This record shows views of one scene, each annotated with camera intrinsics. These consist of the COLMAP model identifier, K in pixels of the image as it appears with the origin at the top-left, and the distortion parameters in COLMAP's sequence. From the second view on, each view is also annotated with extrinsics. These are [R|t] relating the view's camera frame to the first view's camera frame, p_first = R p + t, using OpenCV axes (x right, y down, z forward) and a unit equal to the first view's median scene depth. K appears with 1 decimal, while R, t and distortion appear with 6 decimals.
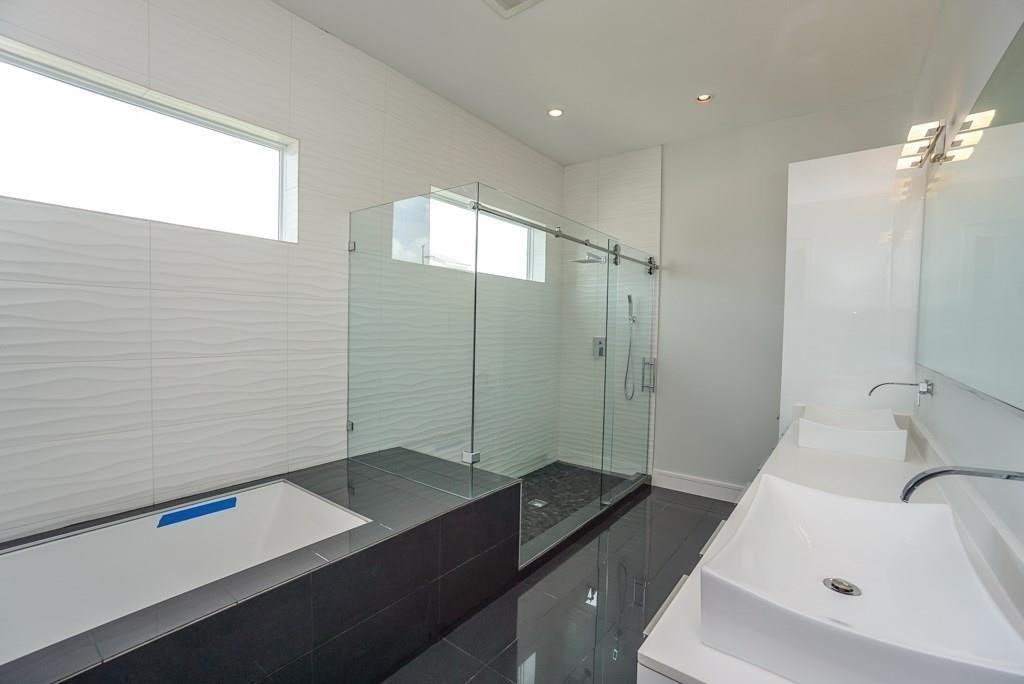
lens RADIAL K [[455.8, 0, 509.0], [0, 455.8, 346.7], [0, 0, 1]] dist [-0.048351, 0.023837]
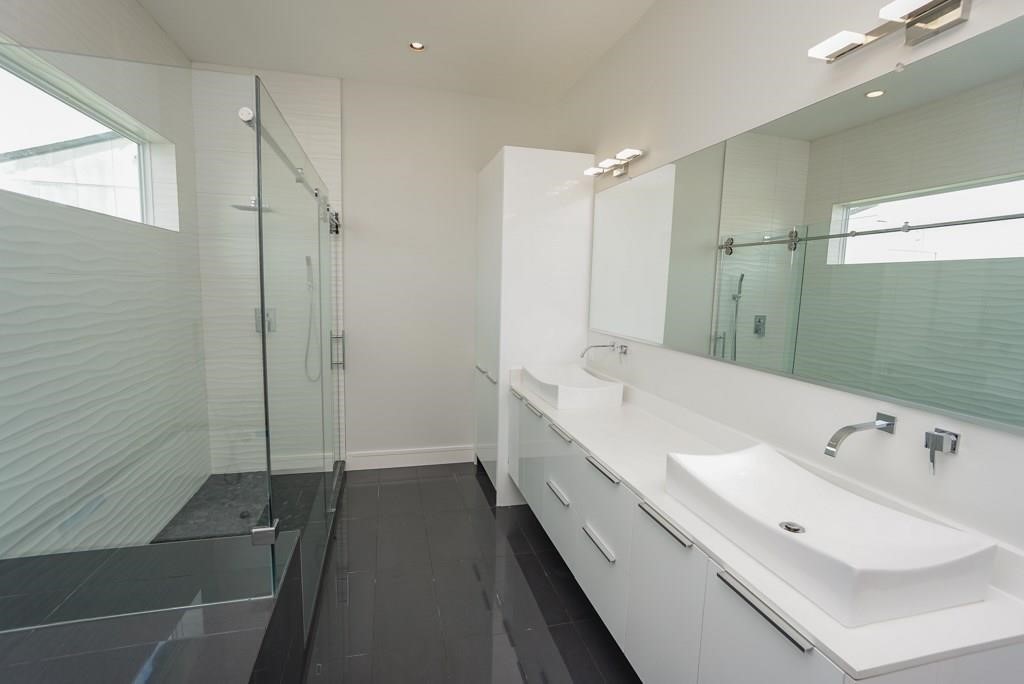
lens RADIAL K [[455.8, 0, 509.0], [0, 455.8, 346.7], [0, 0, 1]] dist [-0.048351, 0.023837]
pose [[0.615439, -0.092870, 0.782694, -0.170049], [0.015355, 0.994258, 0.105899, -0.031689], [-0.788035, -0.053156, 0.613331, 0.202746]]
